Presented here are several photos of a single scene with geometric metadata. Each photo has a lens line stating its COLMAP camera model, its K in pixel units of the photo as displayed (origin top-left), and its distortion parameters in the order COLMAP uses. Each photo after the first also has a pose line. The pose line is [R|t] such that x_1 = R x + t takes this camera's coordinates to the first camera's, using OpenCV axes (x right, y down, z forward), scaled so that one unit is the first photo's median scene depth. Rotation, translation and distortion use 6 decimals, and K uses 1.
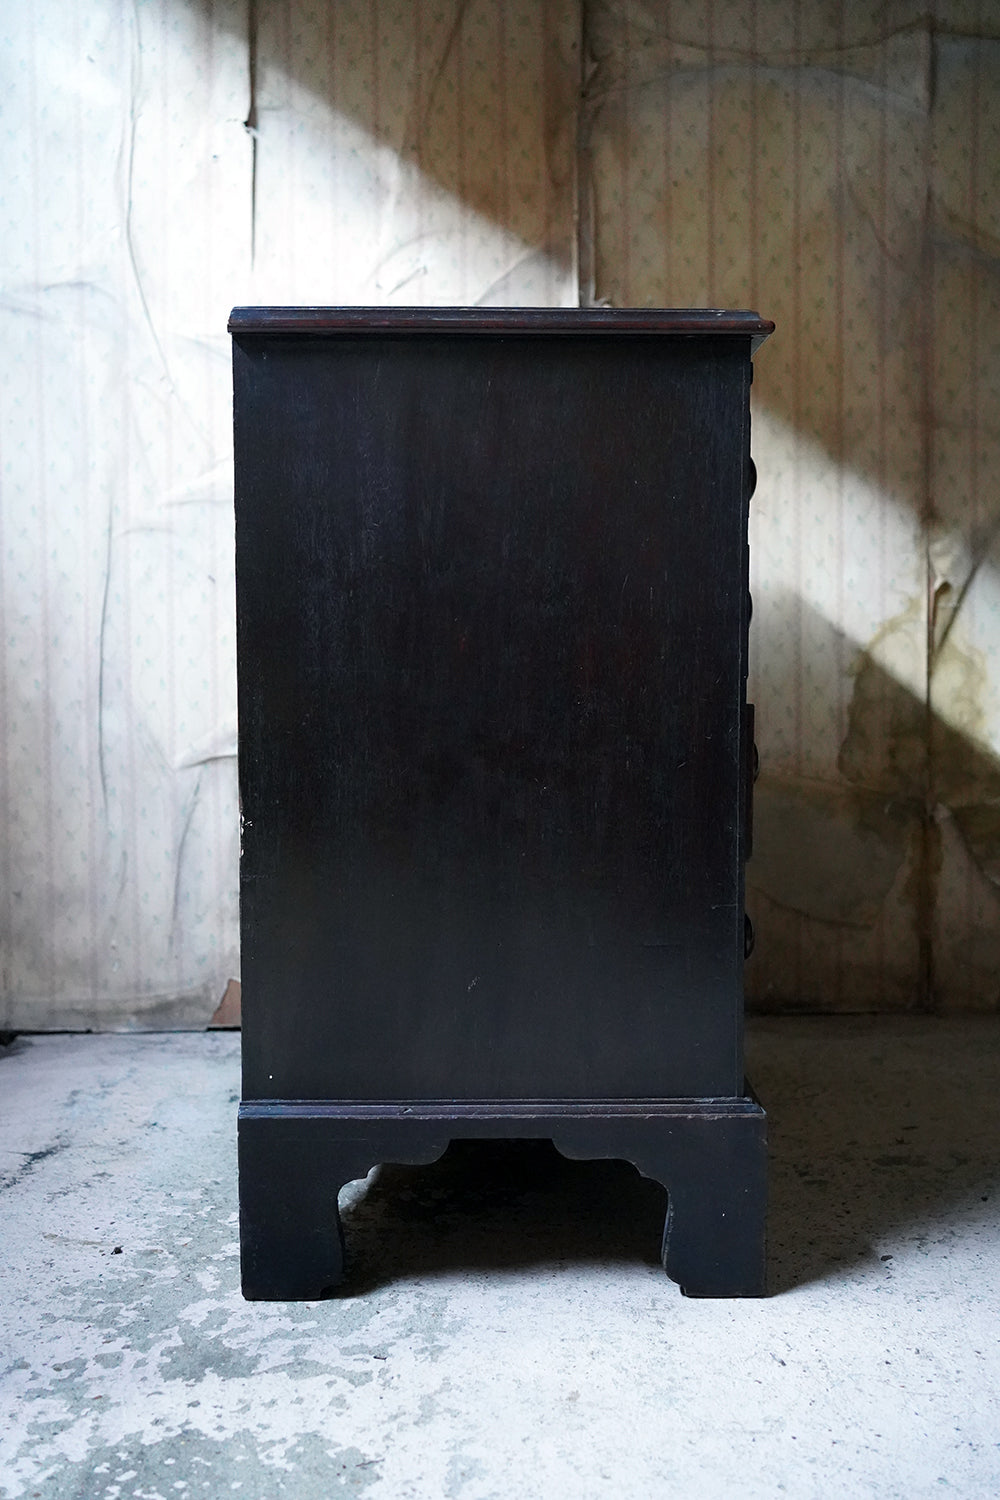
lens RADIAL K [[1516.3, 0, 510.6], [0, 1516.3, 754.7], [0, 0, 1]] dist [-0.022890, 0.159913]
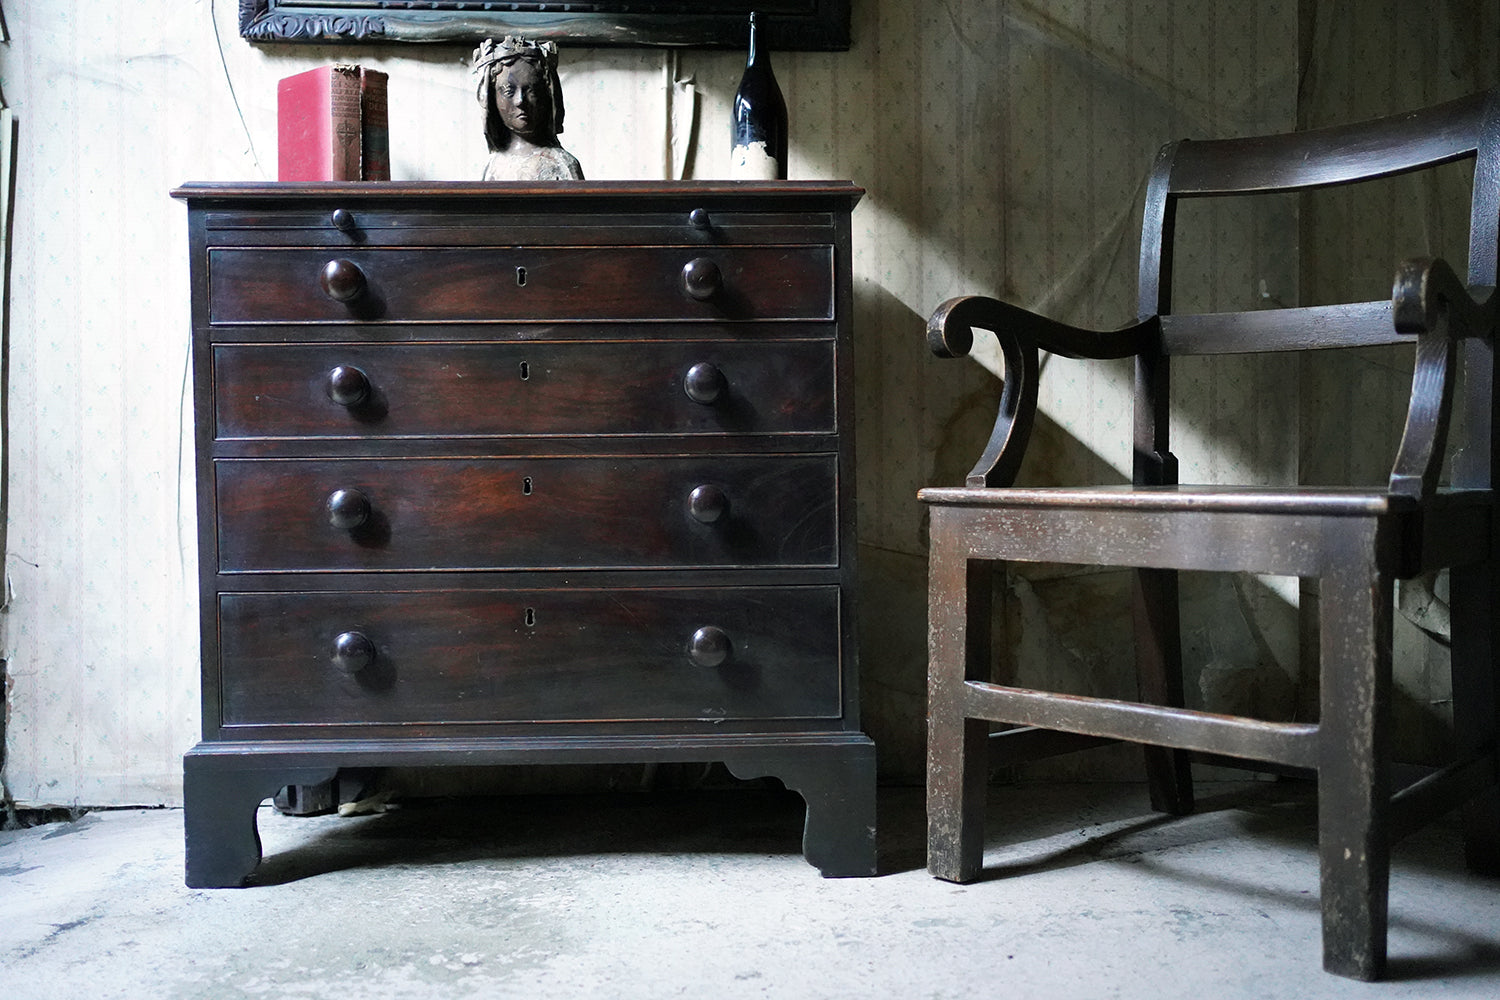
lens RADIAL K [[1518.0, 0, 752.1], [0, 1518.0, 494.0], [0, 0, 1]] dist [-0.026421, 0.172226]
pose [[0.999447, 0.002909, 0.033134, 0.072591], [-0.001643, 0.999271, -0.038153, 0.016586], [-0.033221, 0.038078, 0.998722, -0.007805]]
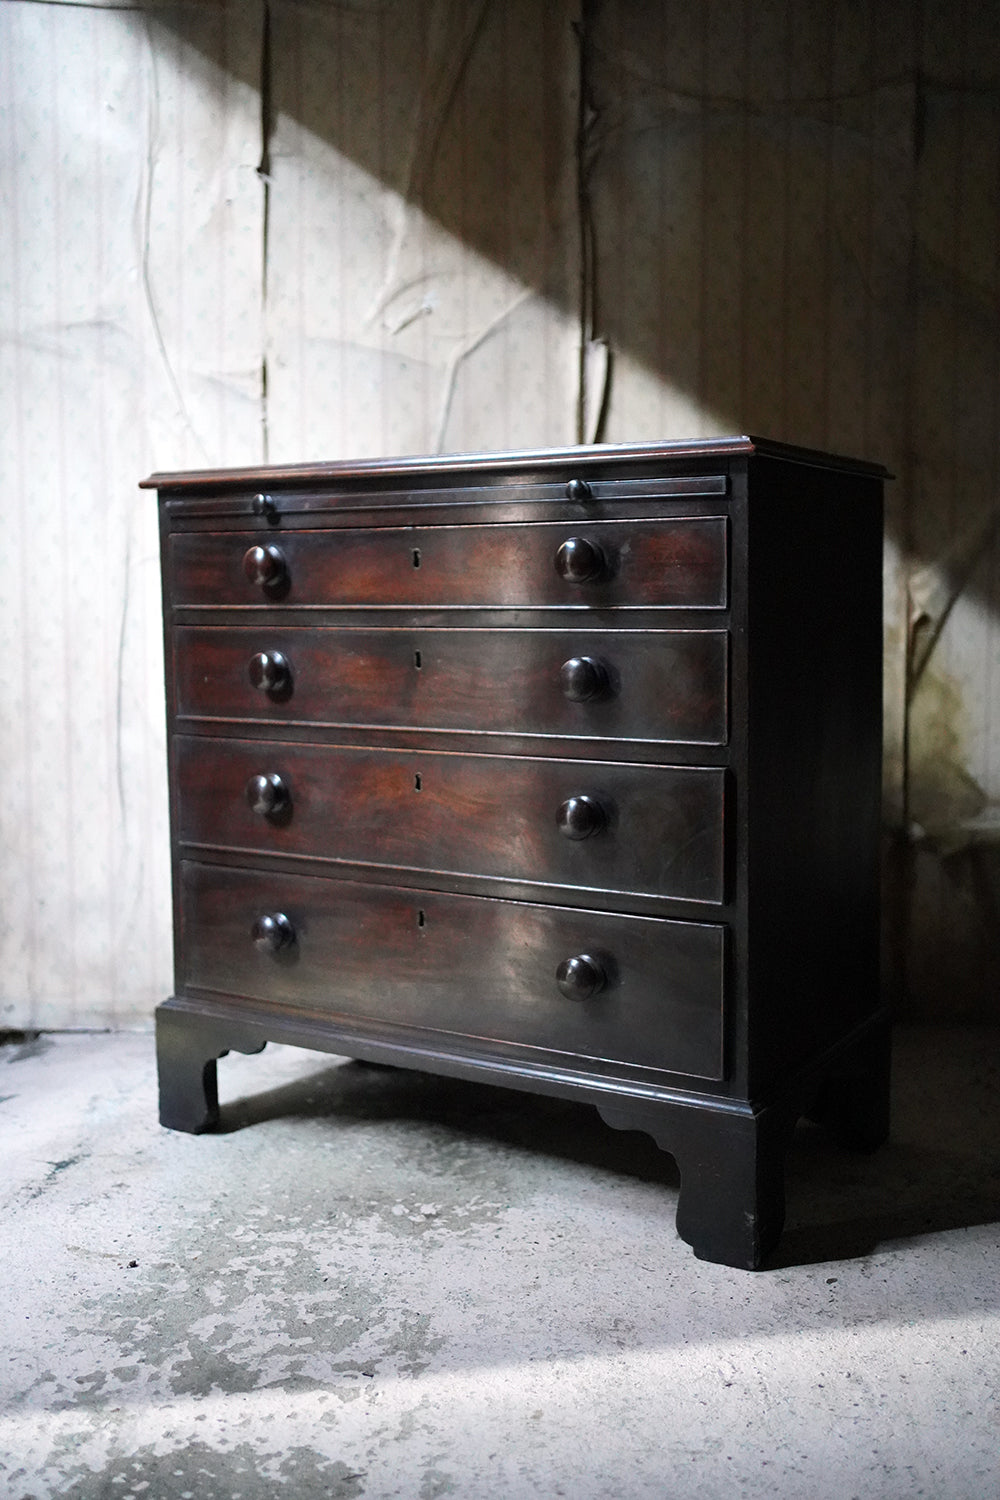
lens RADIAL K [[1521.5, 0, 512.2], [0, 1521.5, 748.4], [0, 0, 1]] dist [-0.027183, 0.166523]
pose [[0.999895, 0.009064, -0.011298, 0.015577], [-0.008666, 0.999359, 0.034741, -0.055489], [0.011606, -0.034639, 0.999332, -0.055877]]
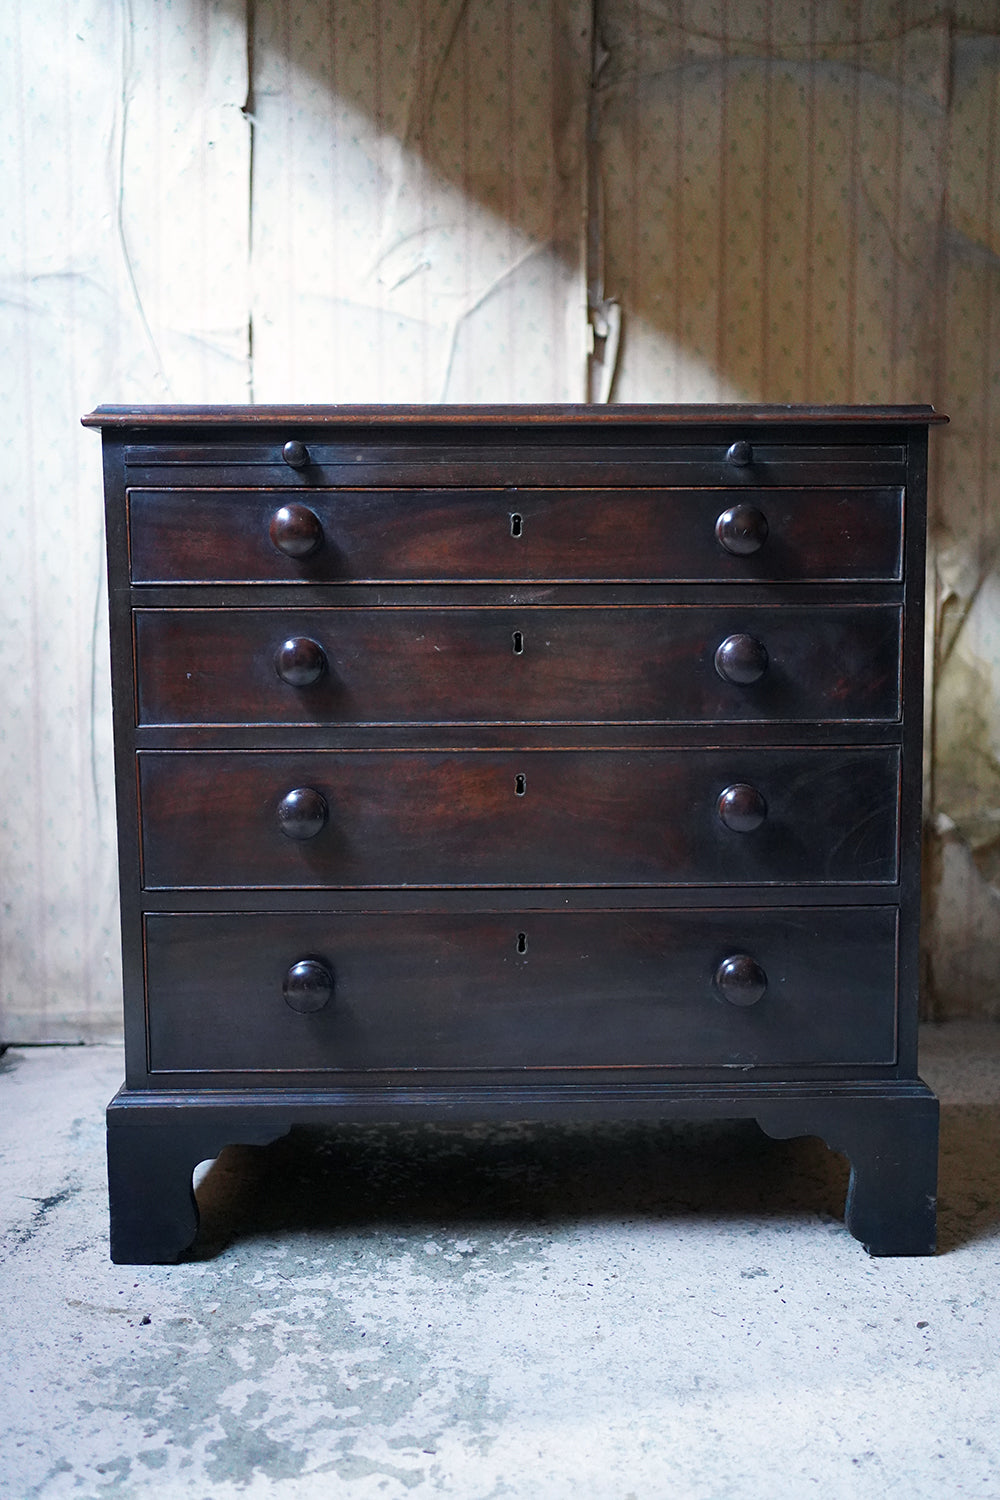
lens RADIAL K [[1521.9, 0, 507.0], [0, 1521.9, 743.3], [0, 0, 1]] dist [-0.026253, 0.162134]
pose [[0.999353, 0.005600, 0.035521, -0.039173], [-0.007130, 0.999046, 0.043080, -0.056906], [-0.035246, -0.043306, 0.998440, 0.014432]]
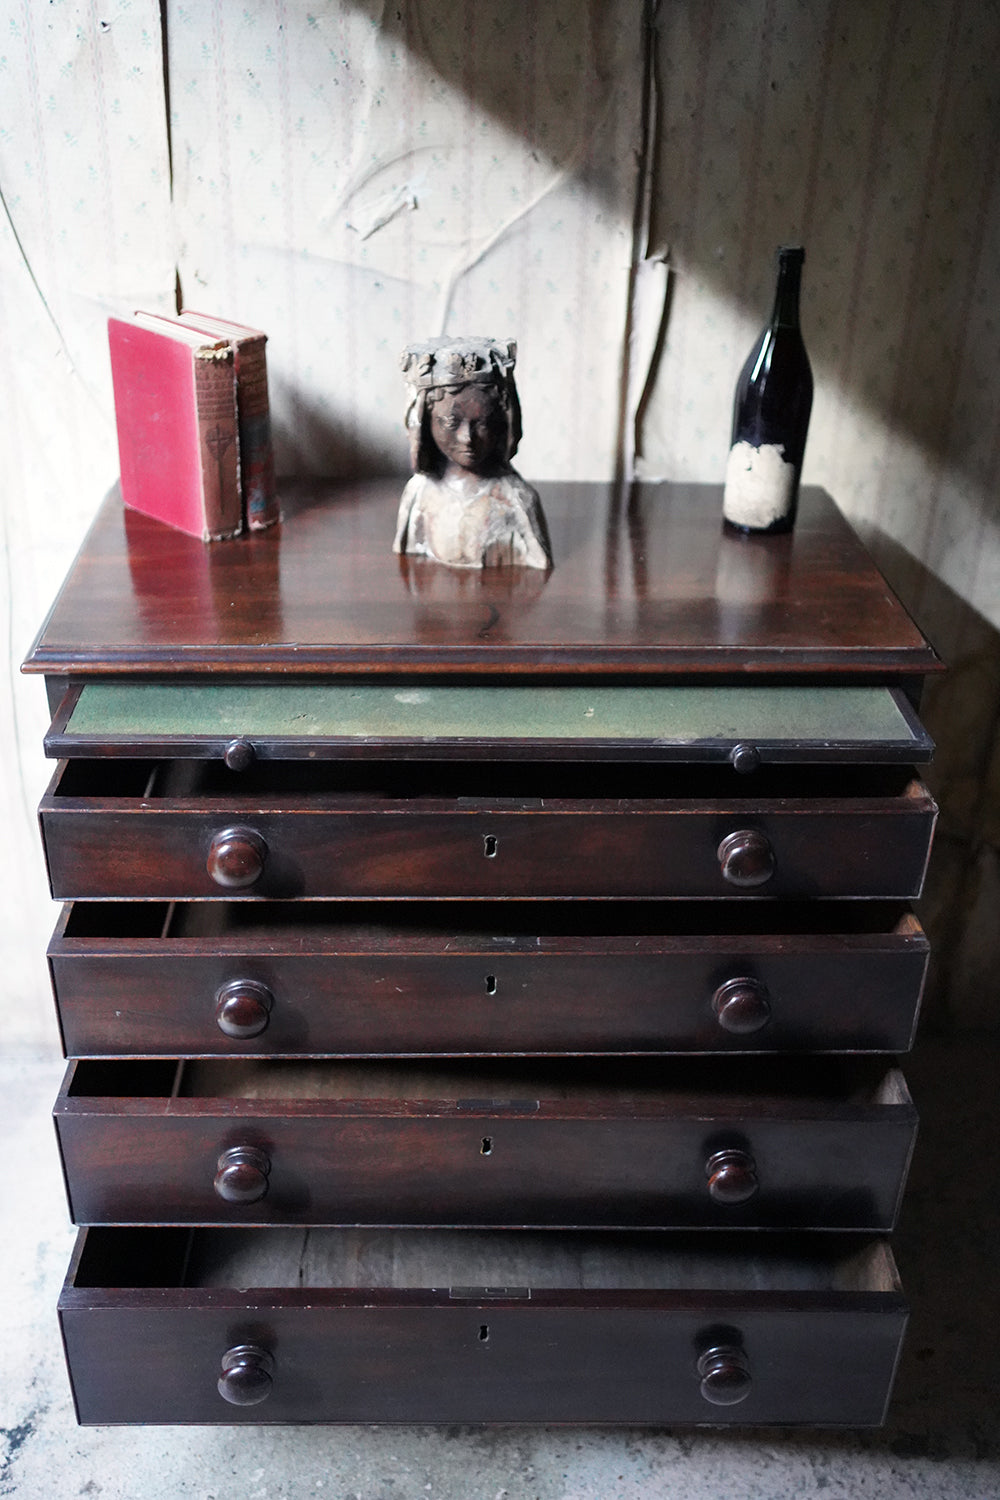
lens RADIAL K [[1518.0, 0, 502.2], [0, 1518.0, 755.9], [0, 0, 1]] dist [-0.026421, 0.172226]
pose [[0.998284, 0.013357, 0.057008, -0.052799], [-0.036983, 0.898668, 0.437067, -0.402150], [-0.045393, -0.438426, 0.897620, 0.239747]]
